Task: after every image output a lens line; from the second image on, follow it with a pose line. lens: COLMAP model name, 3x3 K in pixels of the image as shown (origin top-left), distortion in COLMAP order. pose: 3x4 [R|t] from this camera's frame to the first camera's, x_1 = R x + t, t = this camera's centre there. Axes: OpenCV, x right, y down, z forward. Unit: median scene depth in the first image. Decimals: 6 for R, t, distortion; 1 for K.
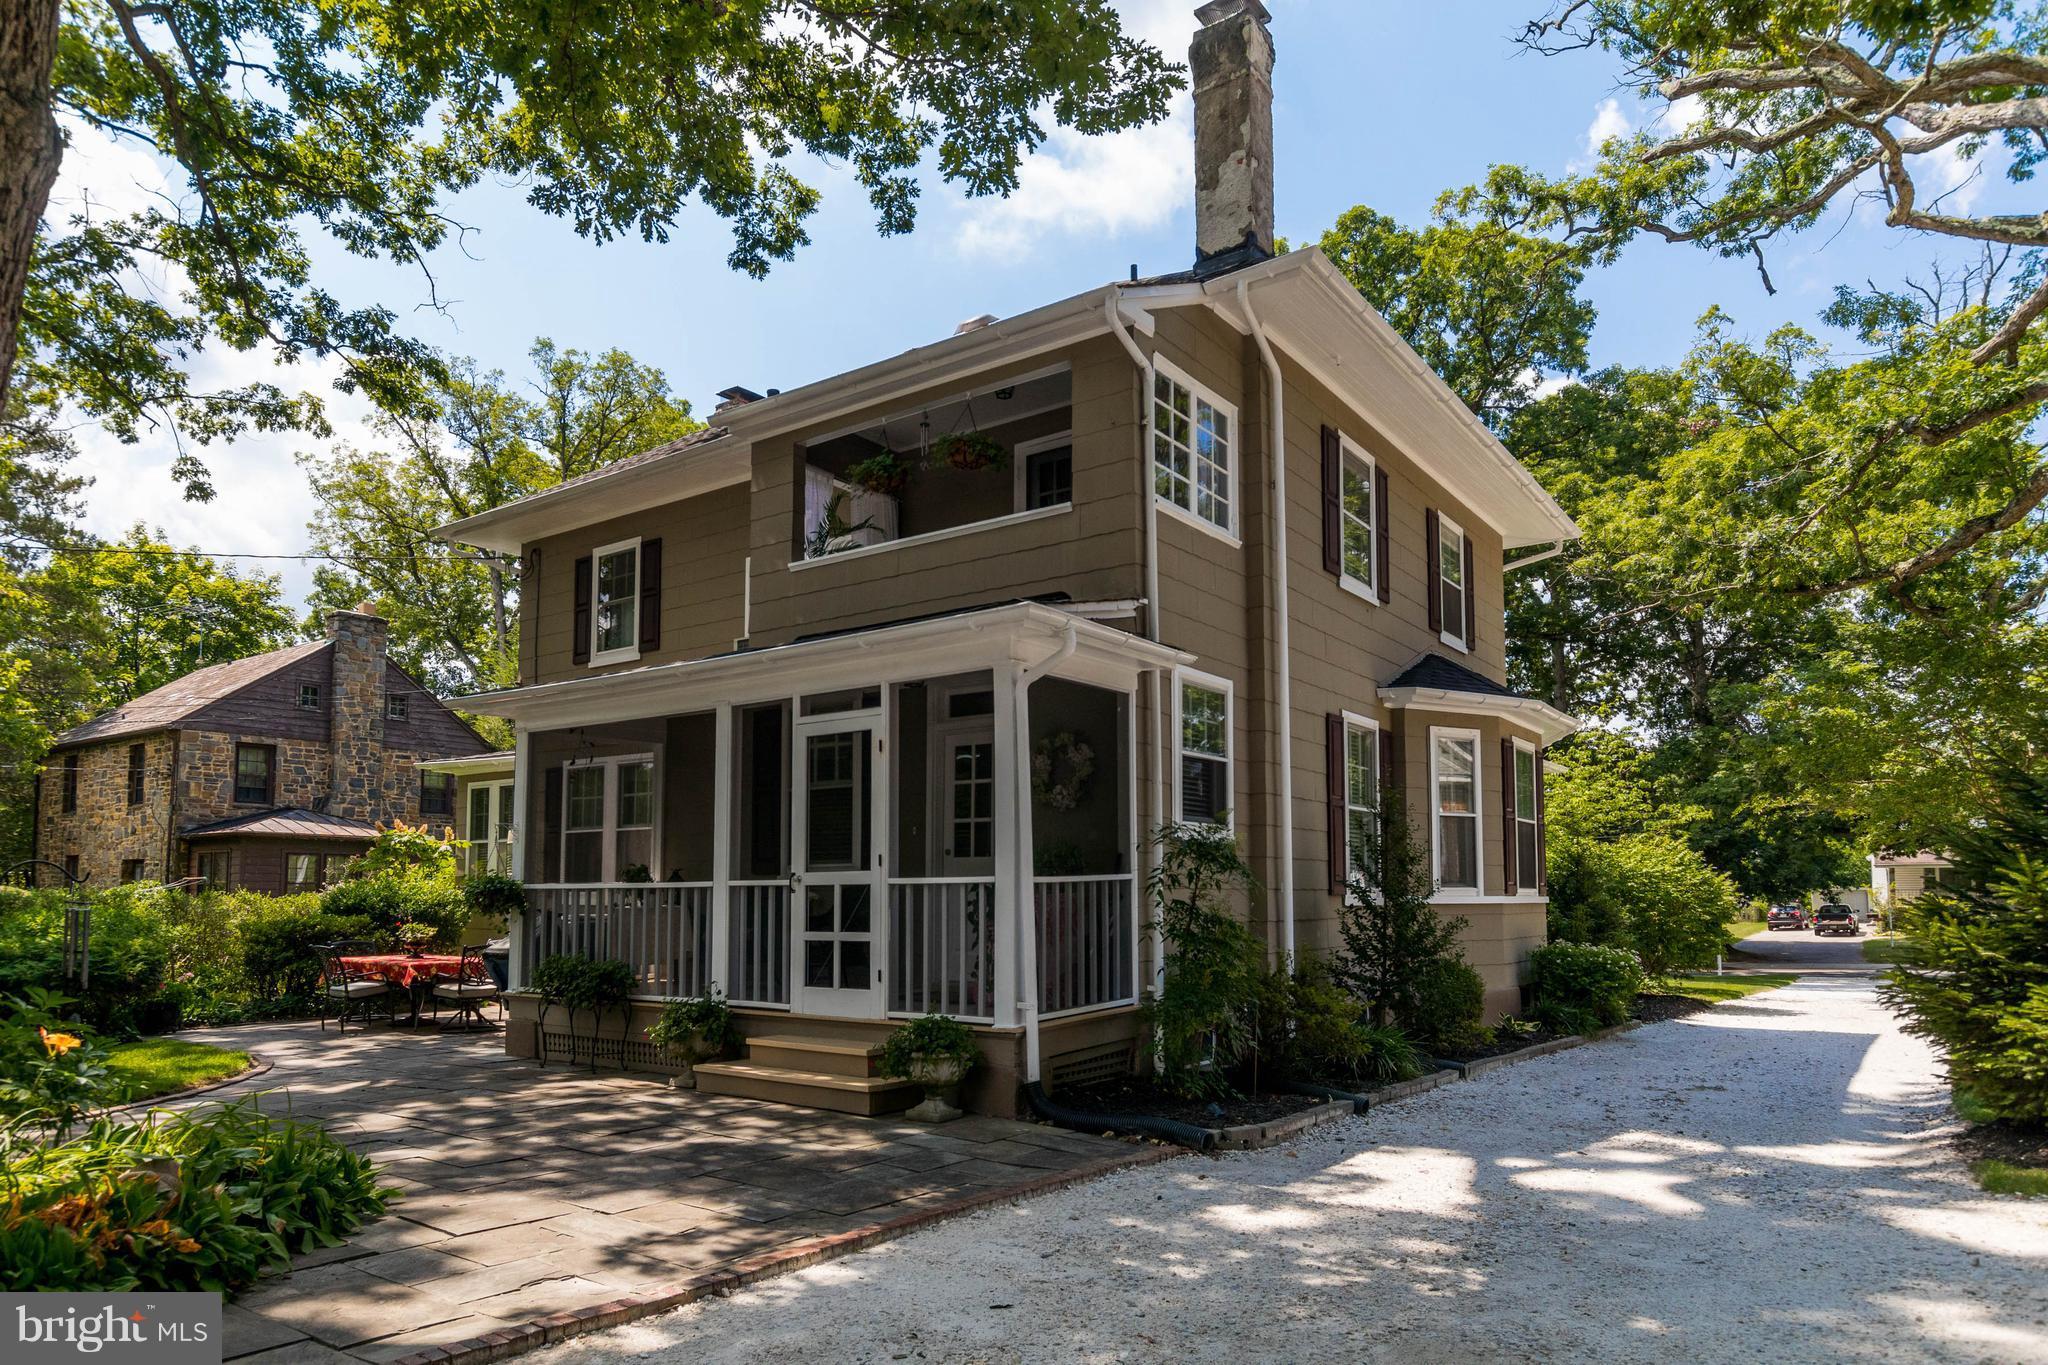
lens RADIAL K [[1265.0, 0, 1039.1], [0, 1265.0, 799.5], [0, 0, 1]] dist [0.012232, 0.002053]
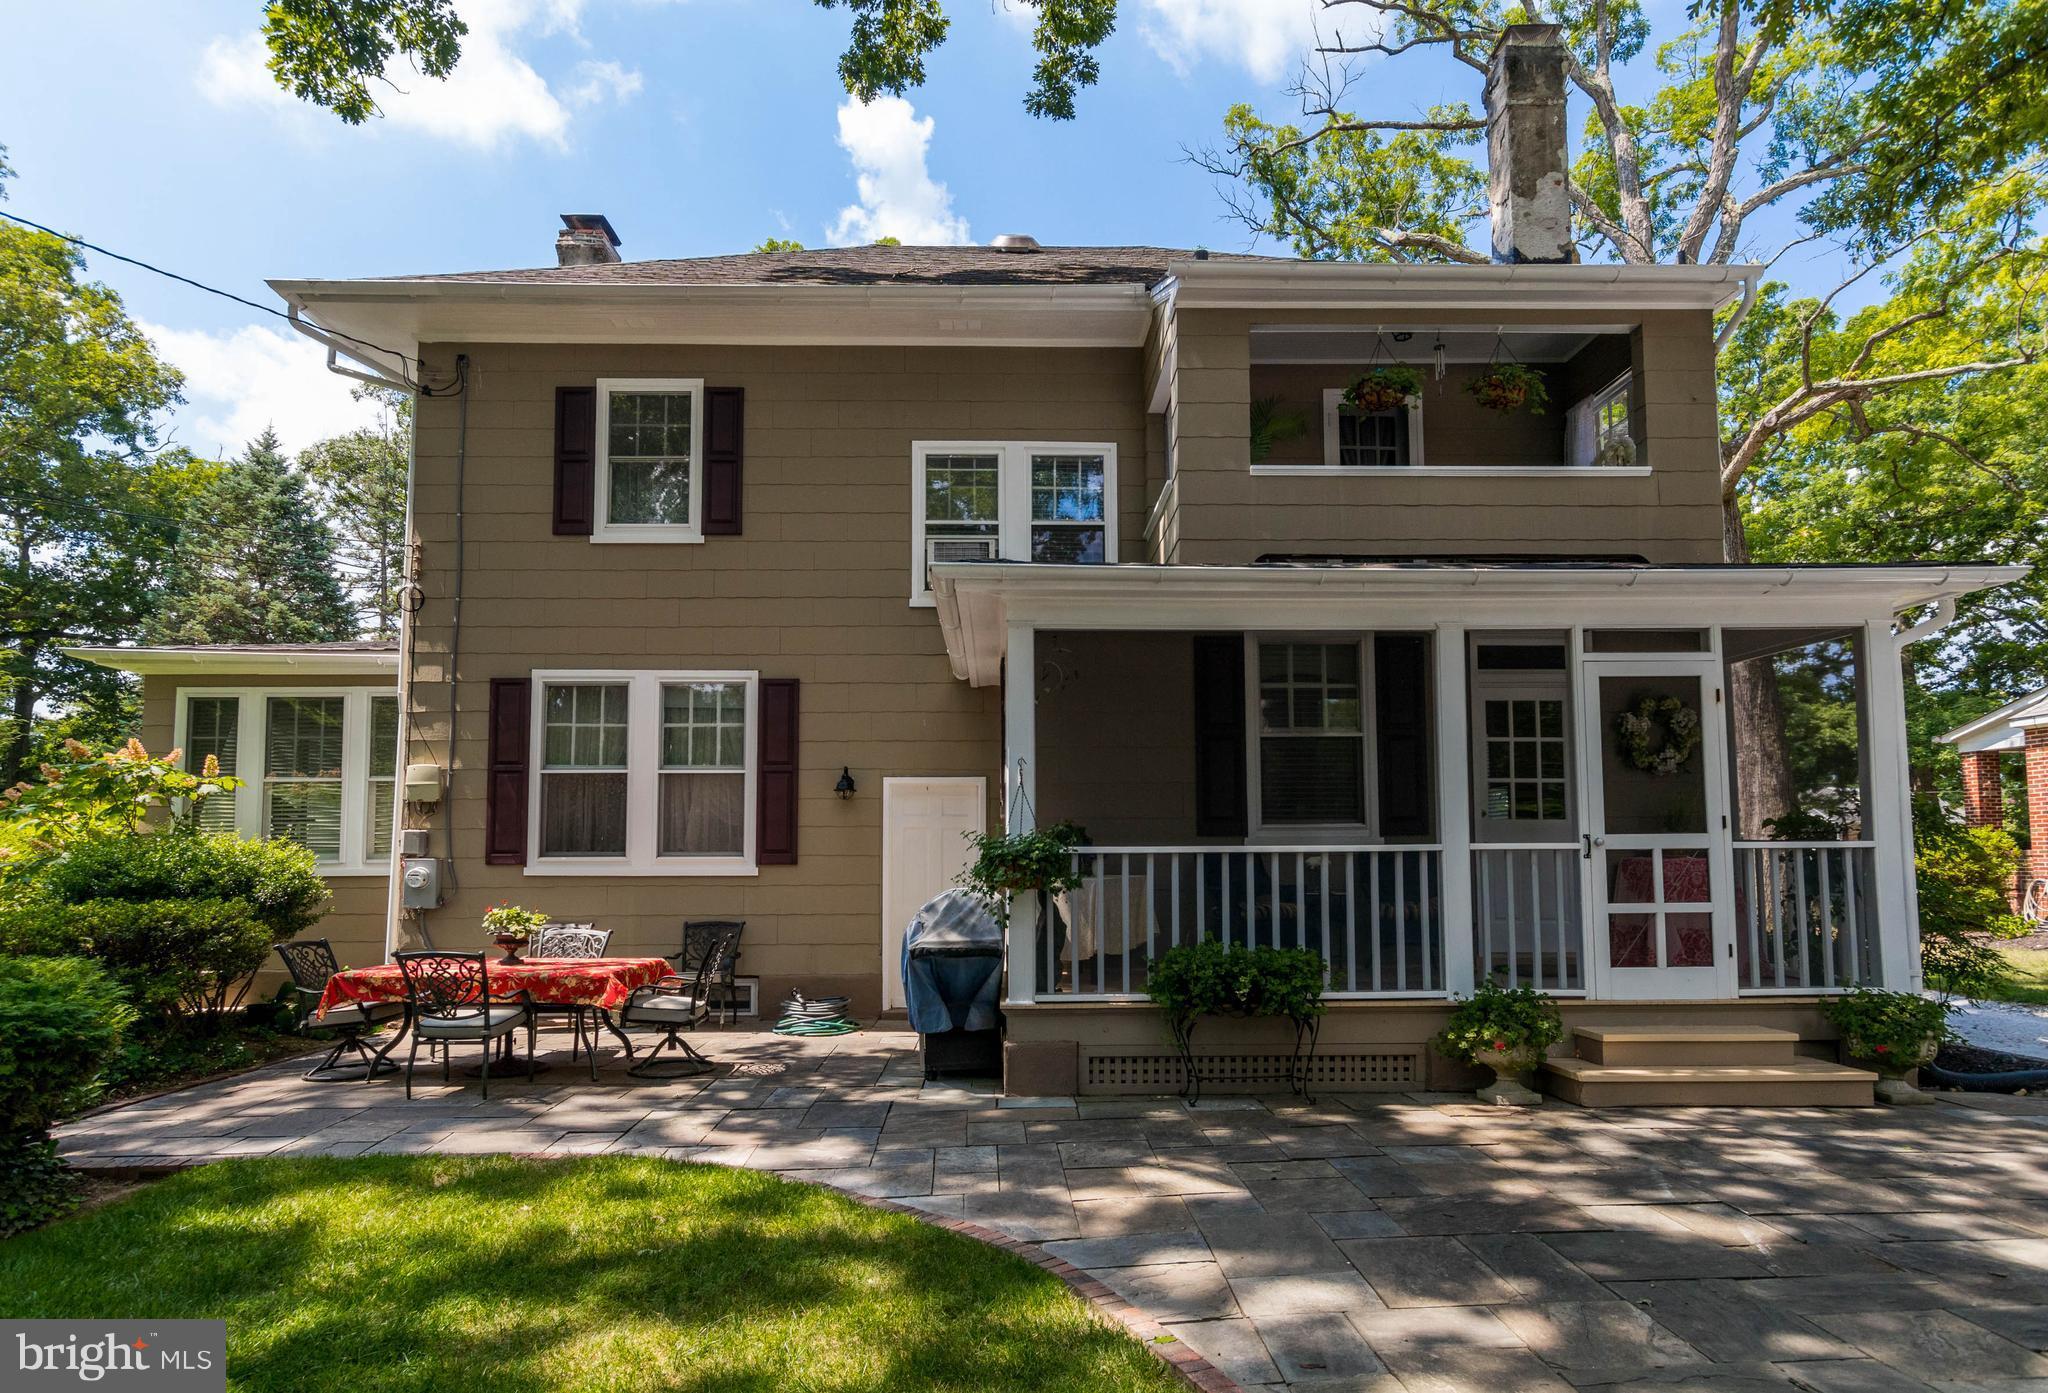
lens RADIAL K [[1114.8, 0, 1017.4], [0, 1114.8, 793.9], [0, 0, 1]] dist [0.001138, 0.000176]
pose [[0.804747, 0.038195, 0.592388, -0.840100], [-0.045058, 0.998979, -0.003200, 0.044493], [-0.591906, -0.024117, 0.805646, 0.553187]]
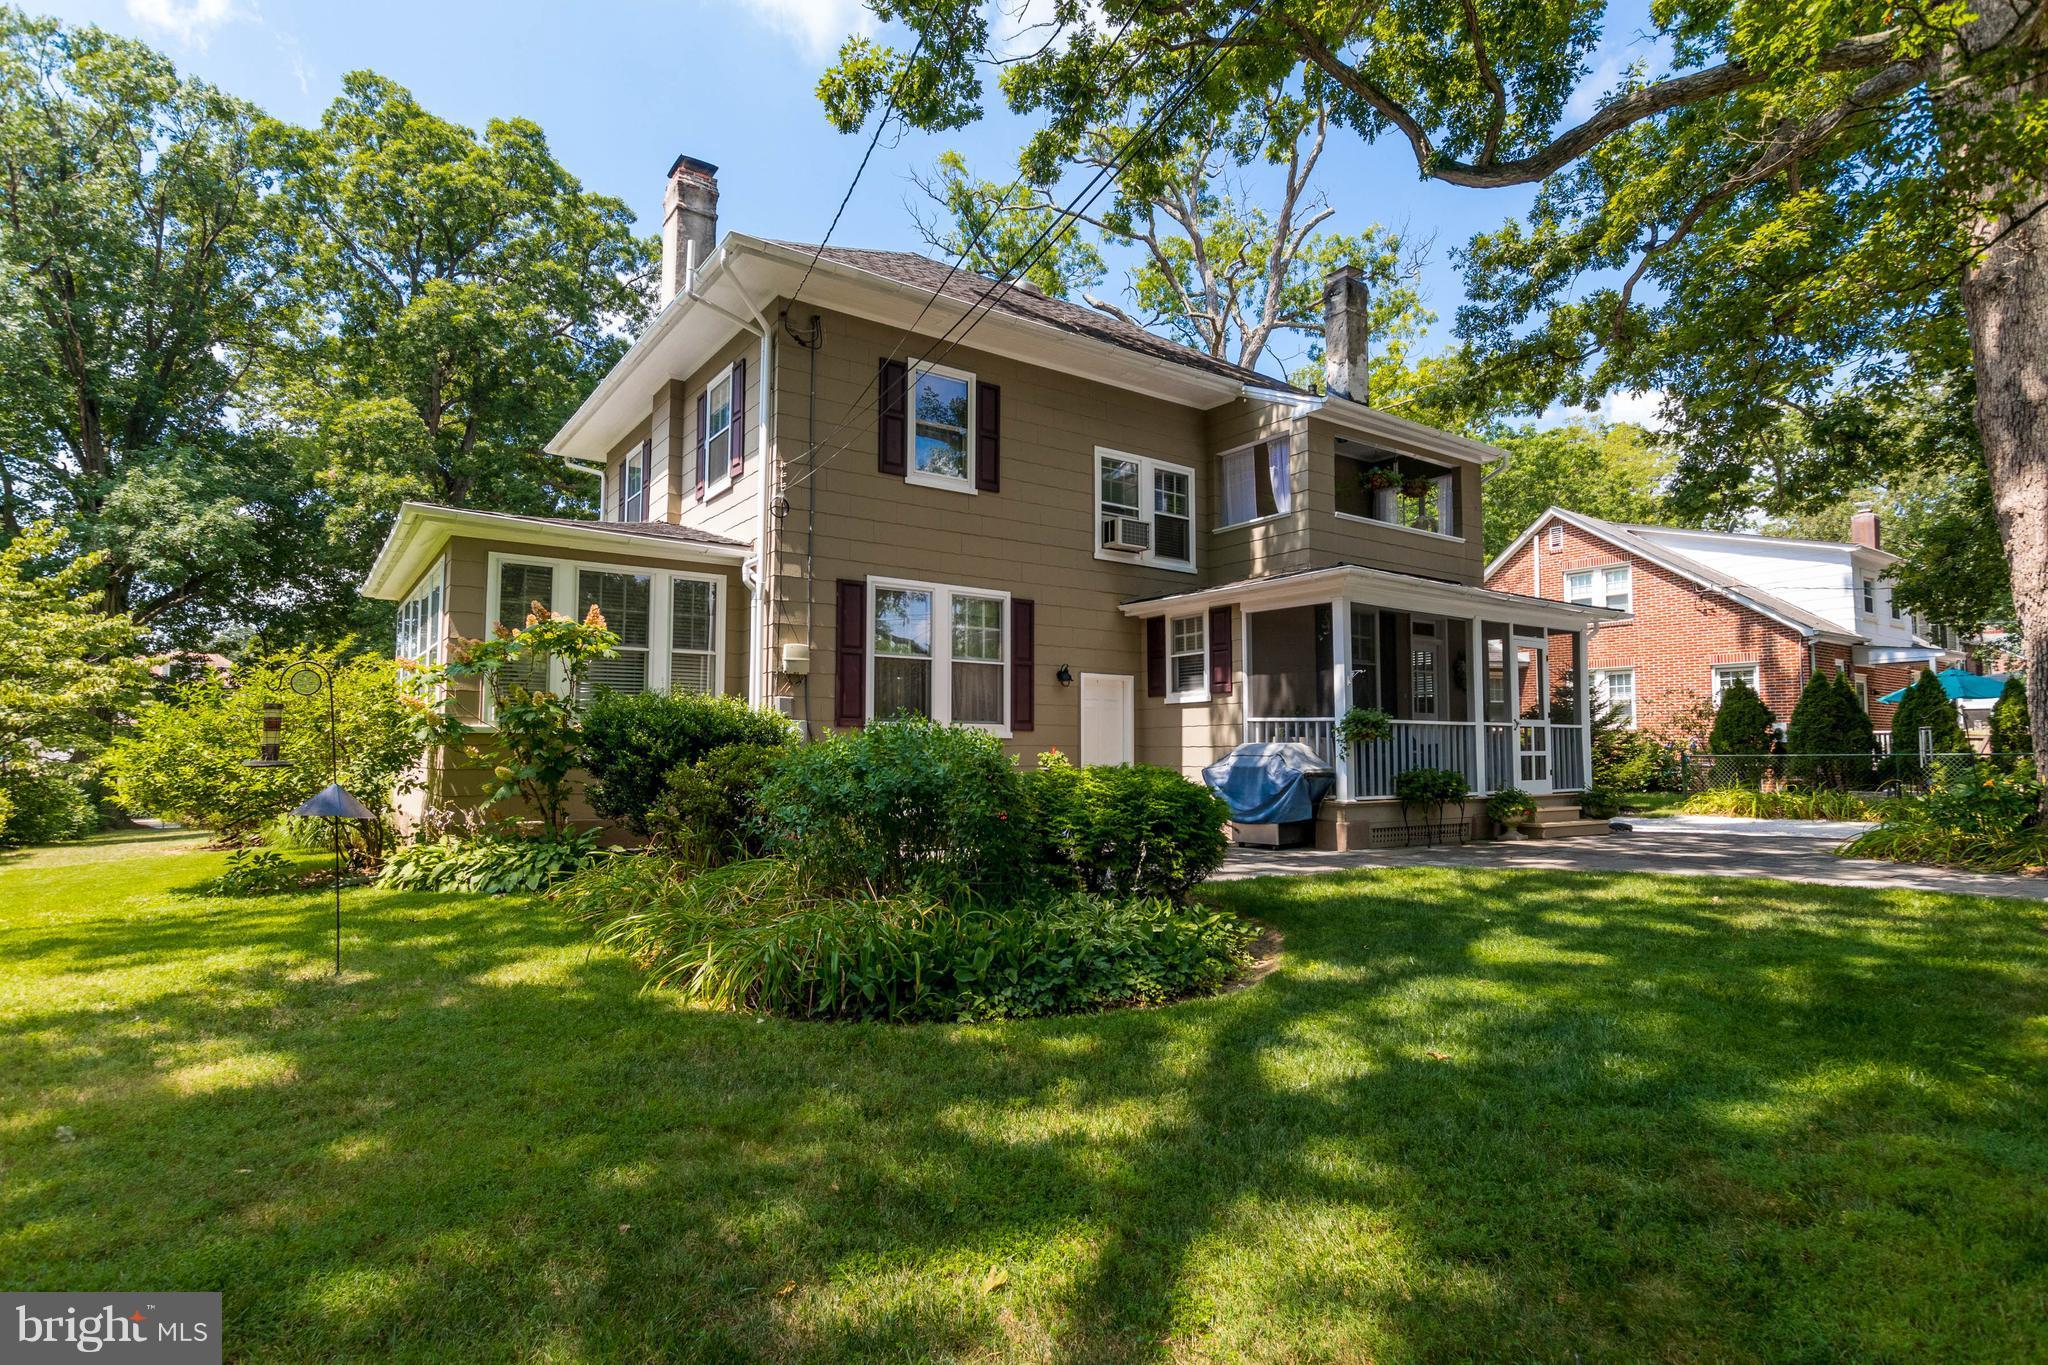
lens RADIAL K [[1056.6, 0, 1018.1], [0, 1056.6, 688.8], [0, 0, 1]] dist [-0.000374, -0.000008]
pose [[0.329375, 0.068194, 0.941733, -1.667079], [-0.072684, 0.996260, -0.046720, 0.122553], [-0.941397, -0.053061, 0.333100, 1.038441]]
